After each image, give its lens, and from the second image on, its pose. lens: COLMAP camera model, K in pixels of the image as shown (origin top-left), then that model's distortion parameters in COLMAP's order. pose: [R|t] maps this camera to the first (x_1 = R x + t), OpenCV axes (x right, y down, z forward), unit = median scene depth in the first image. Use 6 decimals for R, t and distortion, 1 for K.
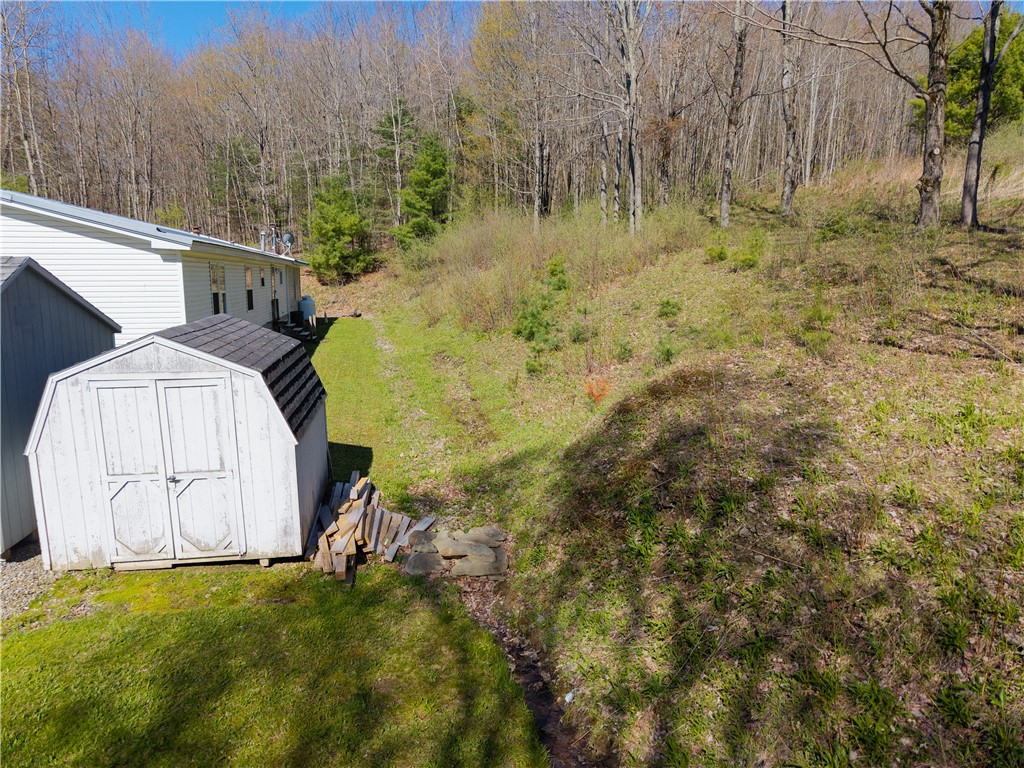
lens RADIAL K [[702.0, 0, 510.2], [0, 702.0, 383.6], [0, 0, 1]] dist [0.051583, -0.048634]
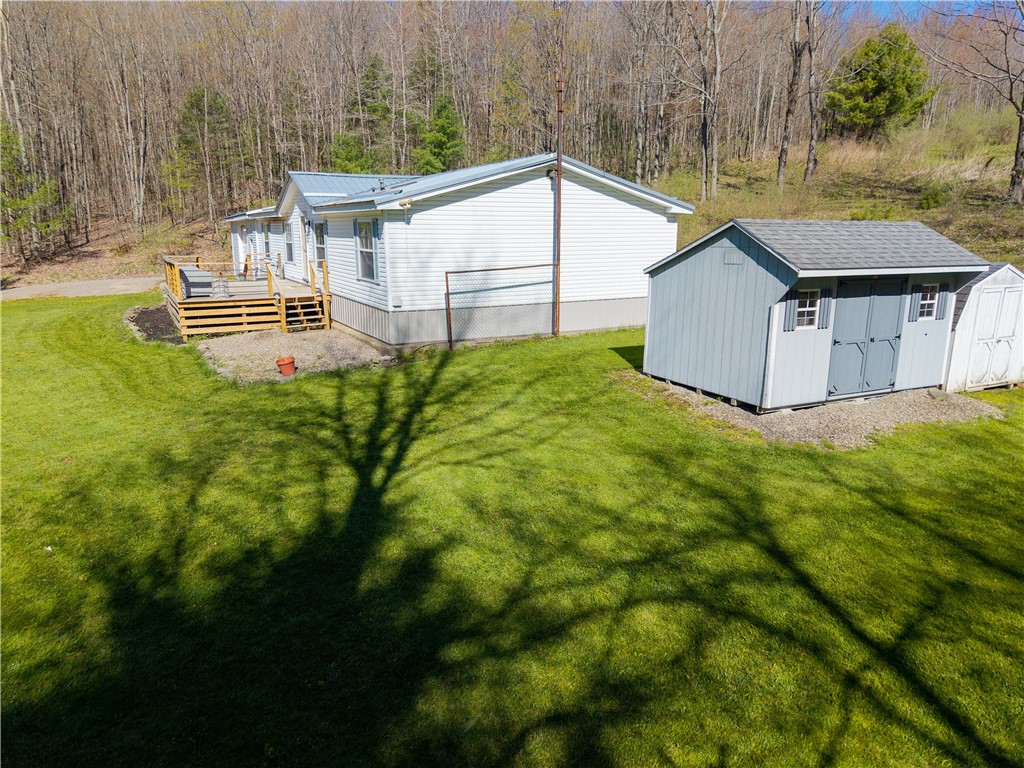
lens RADIAL K [[708.8, 0, 511.7], [0, 708.8, 385.9], [0, 0, 1]] dist [0.053032, -0.044020]
pose [[0.945975, -0.066242, 0.317401, -0.988669], [0.047150, 0.996607, 0.067467, 0.024697], [-0.320793, -0.048857, 0.945889, -0.154514]]
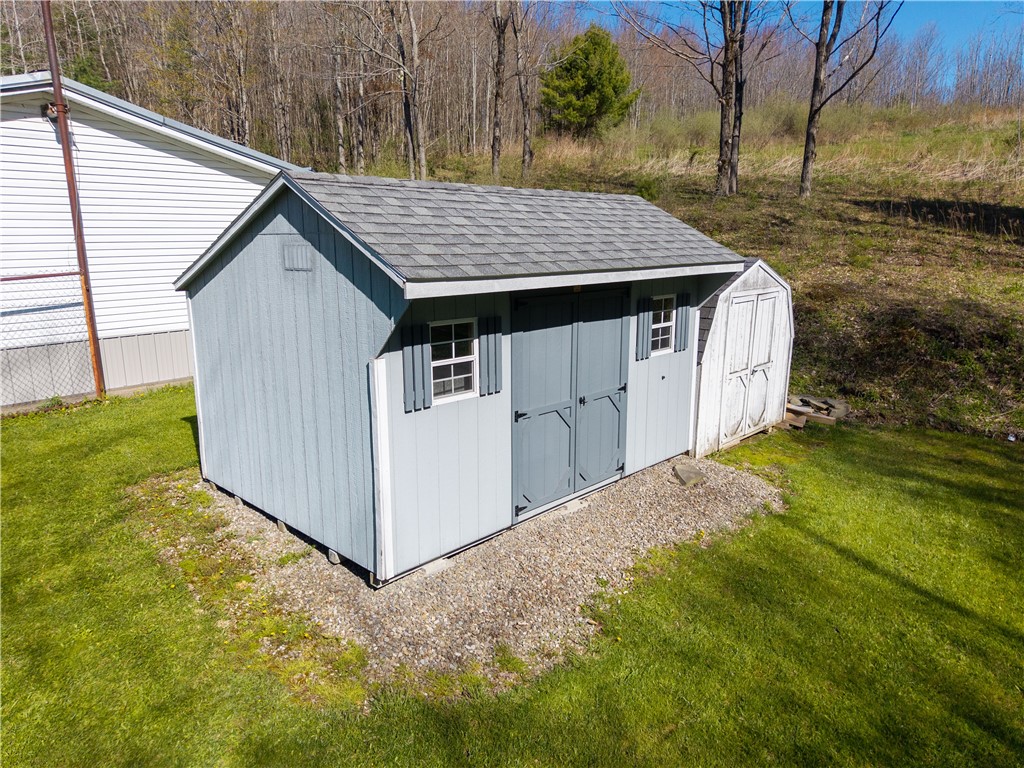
lens RADIAL K [[708.8, 0, 511.7], [0, 708.8, 385.9], [0, 0, 1]] dist [0.053032, -0.044020]
pose [[0.784260, -0.134964, 0.605575, -0.710662], [0.102328, 0.990824, 0.088303, -0.000622], [-0.611936, -0.007285, 0.790874, 0.099357]]
